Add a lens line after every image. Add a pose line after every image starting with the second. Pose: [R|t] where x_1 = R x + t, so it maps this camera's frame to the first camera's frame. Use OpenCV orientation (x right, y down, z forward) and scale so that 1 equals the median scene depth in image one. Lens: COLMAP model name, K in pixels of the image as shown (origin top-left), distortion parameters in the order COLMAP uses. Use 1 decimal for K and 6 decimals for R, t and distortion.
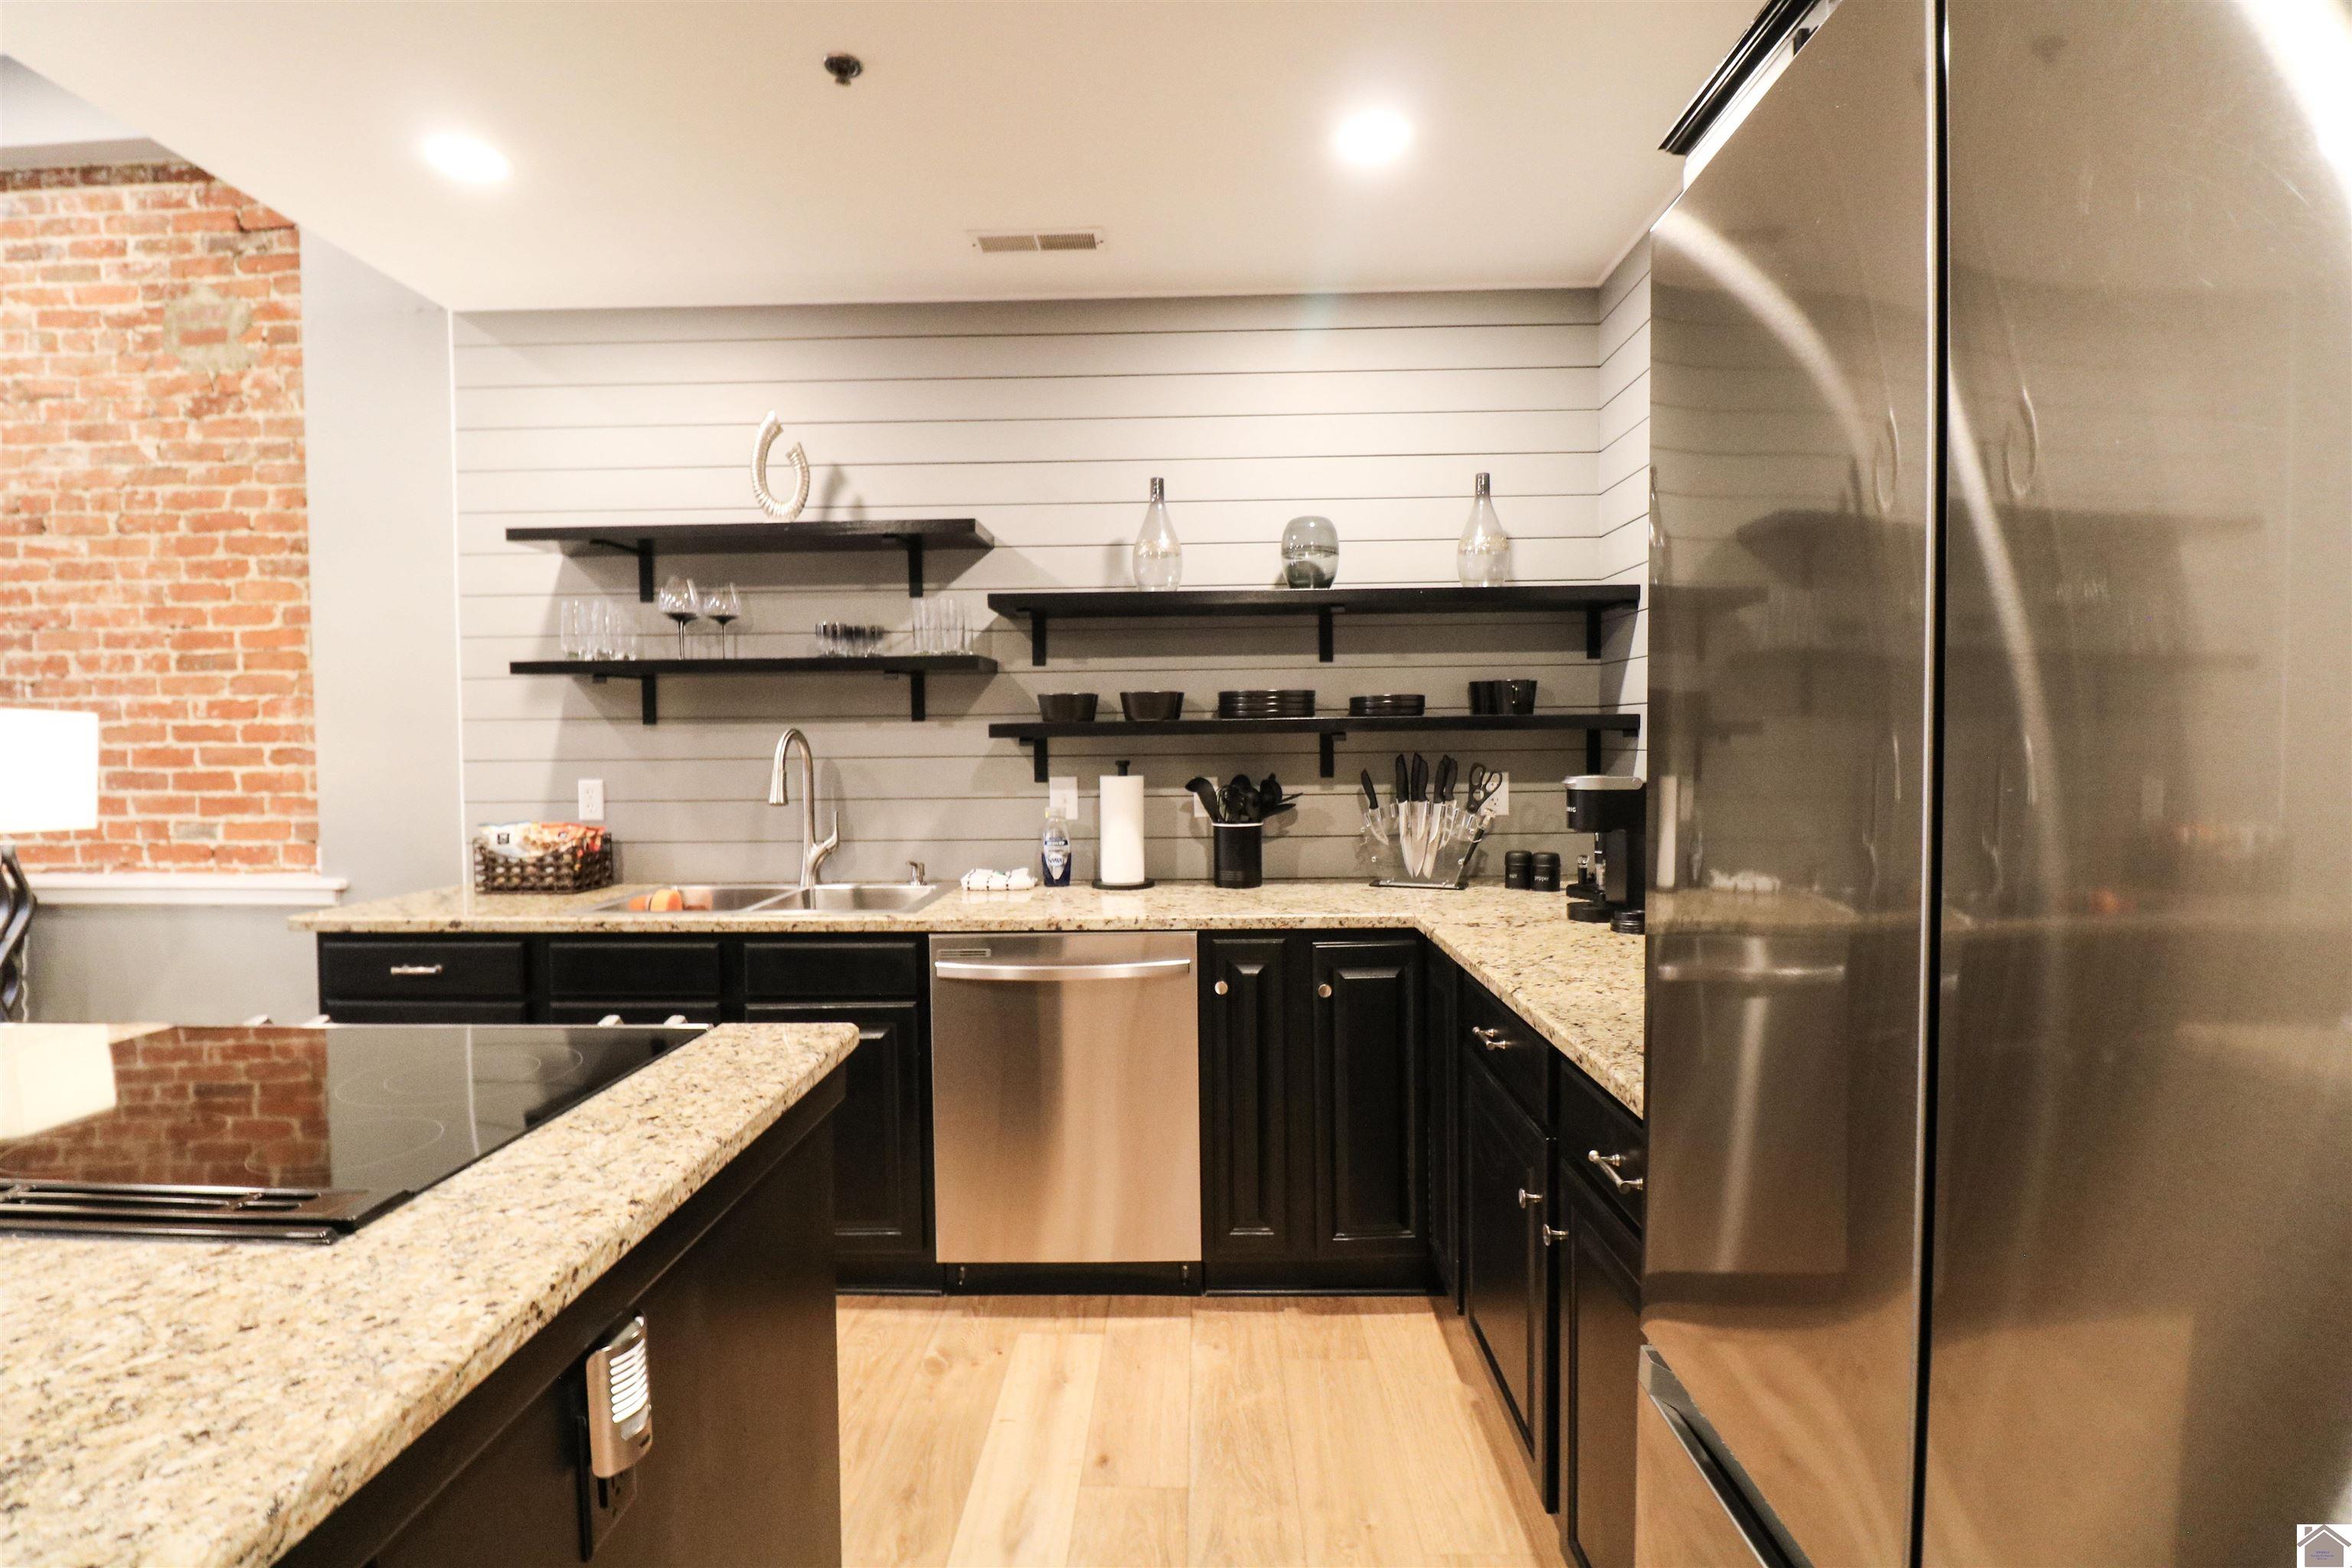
lens RADIAL K [[1084.9, 0, 1173.2], [0, 1084.9, 779.6], [0, 0, 1]] dist [-0.004011, -0.010295]
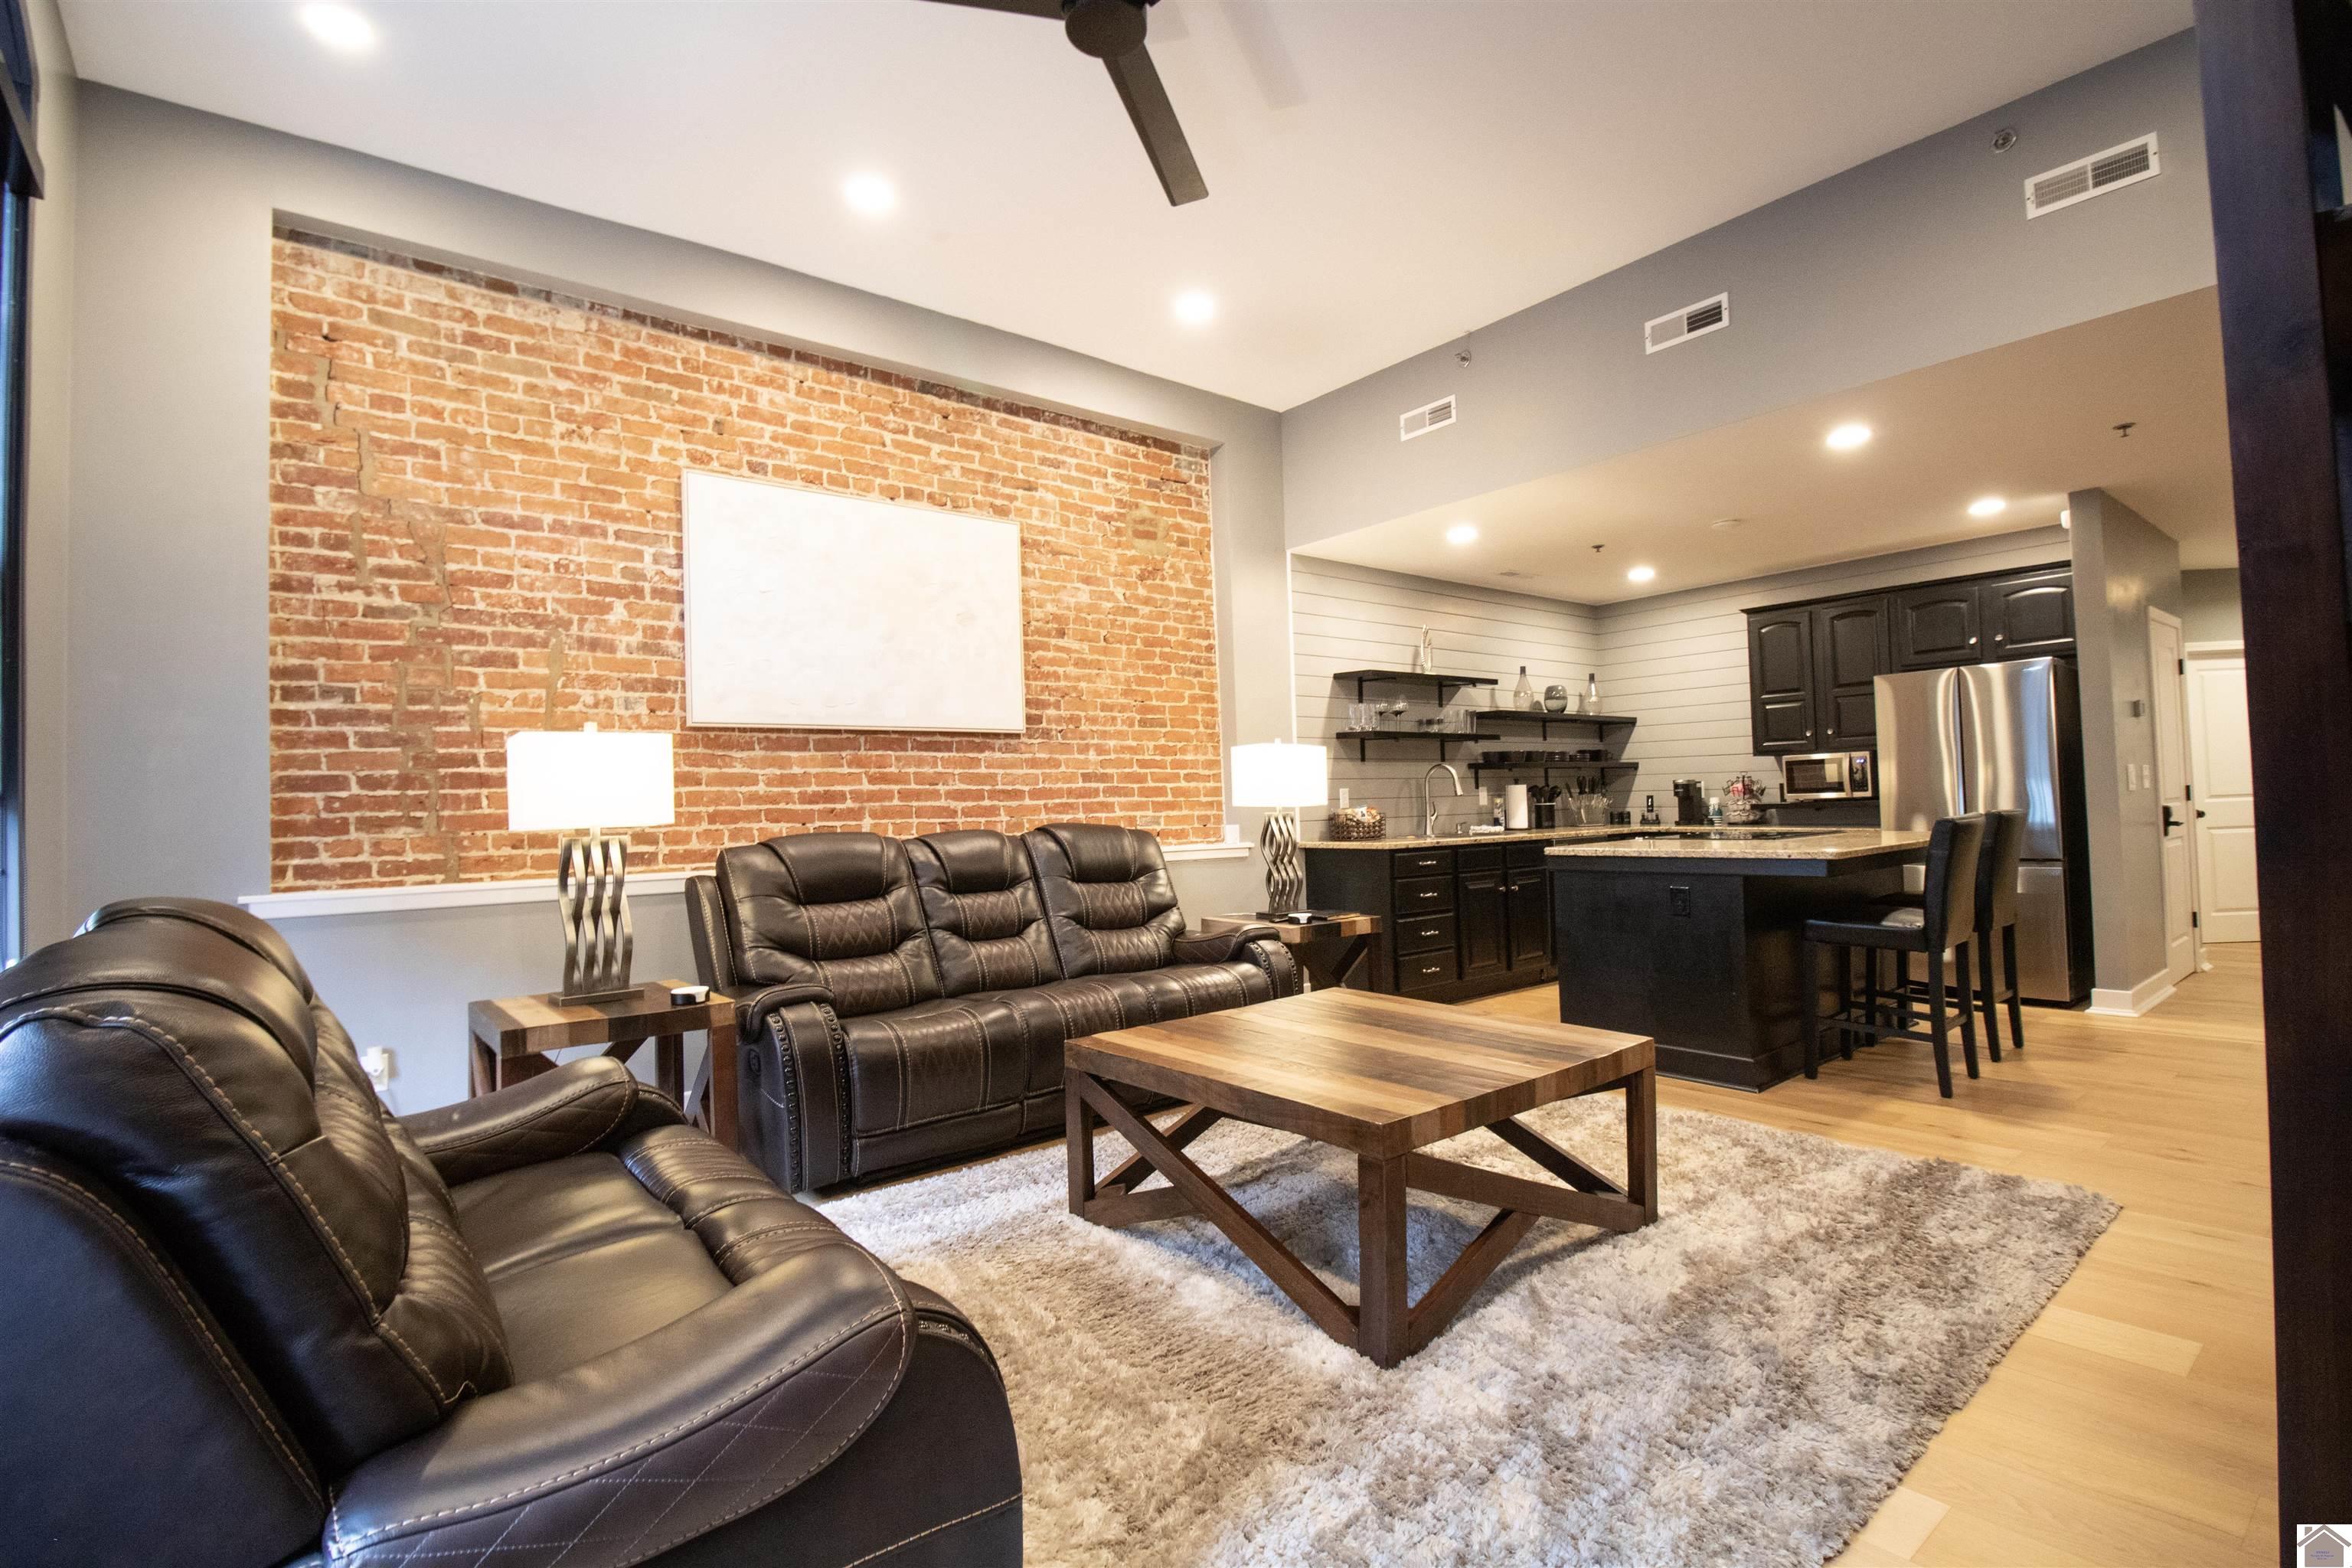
lens RADIAL K [[1084.9, 0, 1168.7], [0, 1084.9, 778.3], [0, 0, 1]] dist [-0.004011, -0.010295]
pose [[0.769271, 0.003892, 0.638911, -2.114022], [0.039738, 0.997754, -0.053924, 0.078696], [-0.637686, 0.066872, 0.767389, -0.361599]]
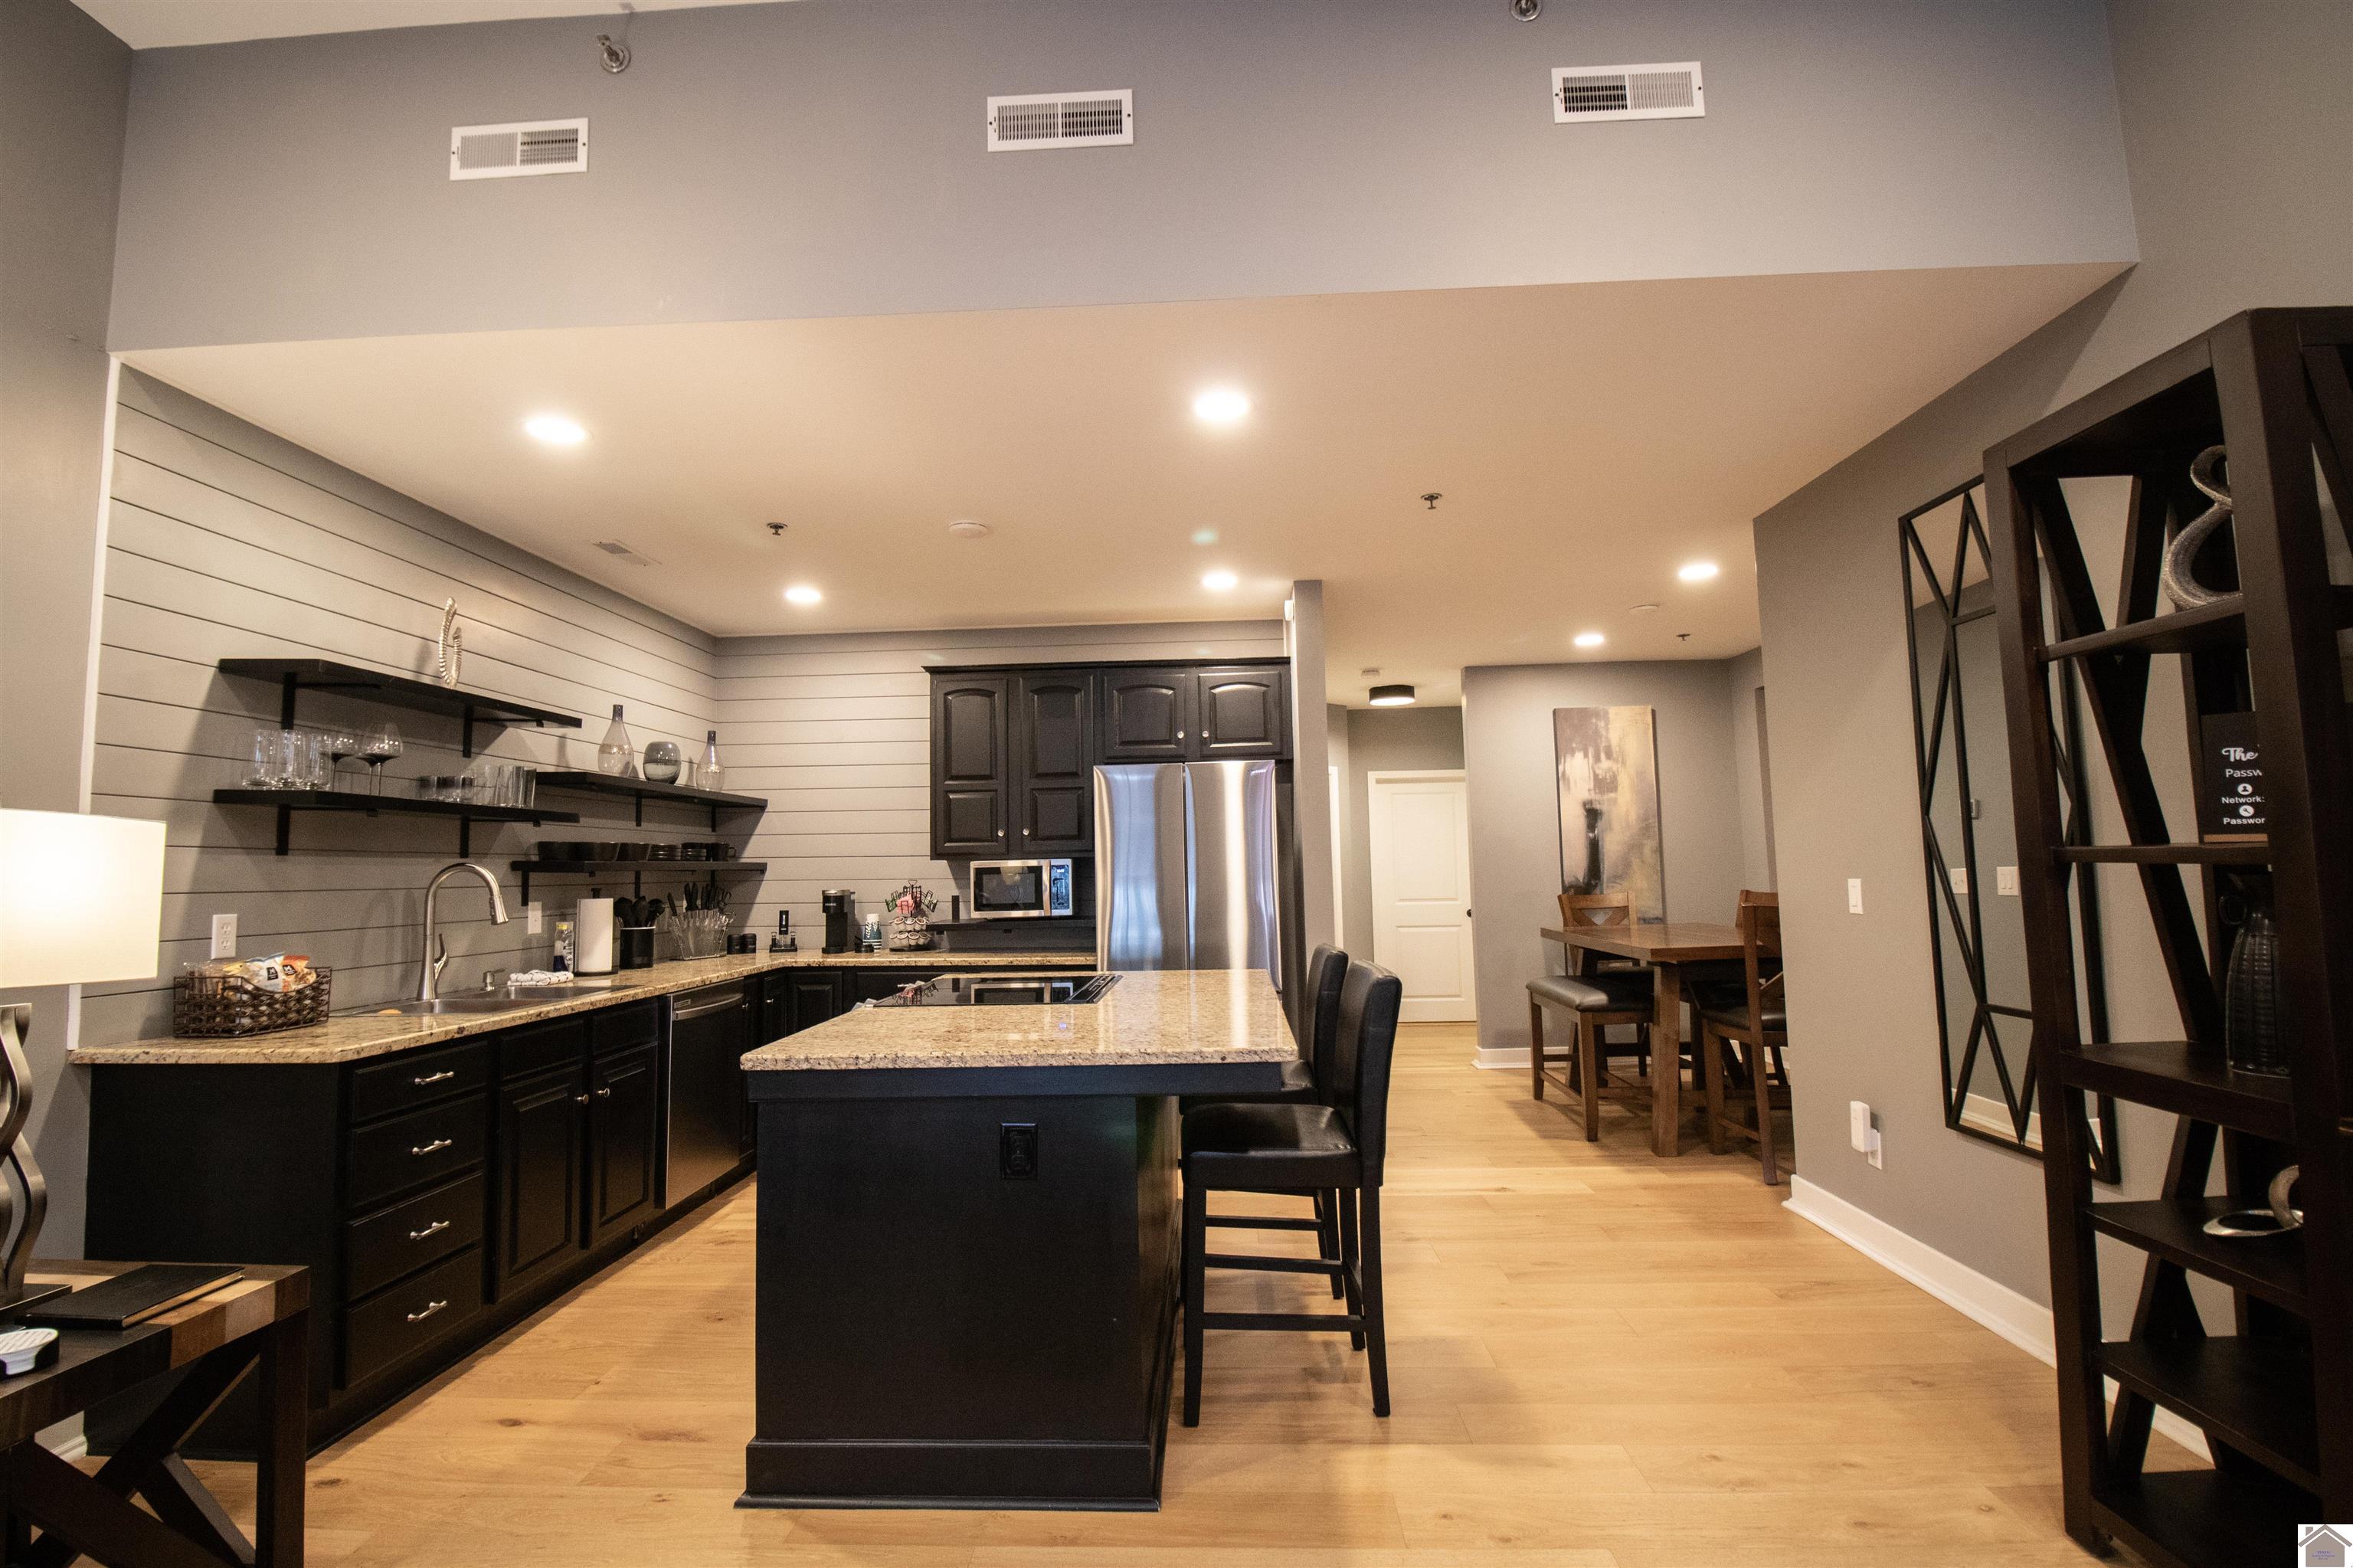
lens RADIAL K [[1118.8, 0, 1183.2], [0, 1118.8, 775.2], [0, 0, 1]] dist [-0.006320, -0.009542]
pose [[0.016311, 0.093907, 0.995447, -1.485031], [0.048569, 0.994330, -0.094598, 0.011444], [-0.998687, 0.049891, 0.011657, 0.170298]]
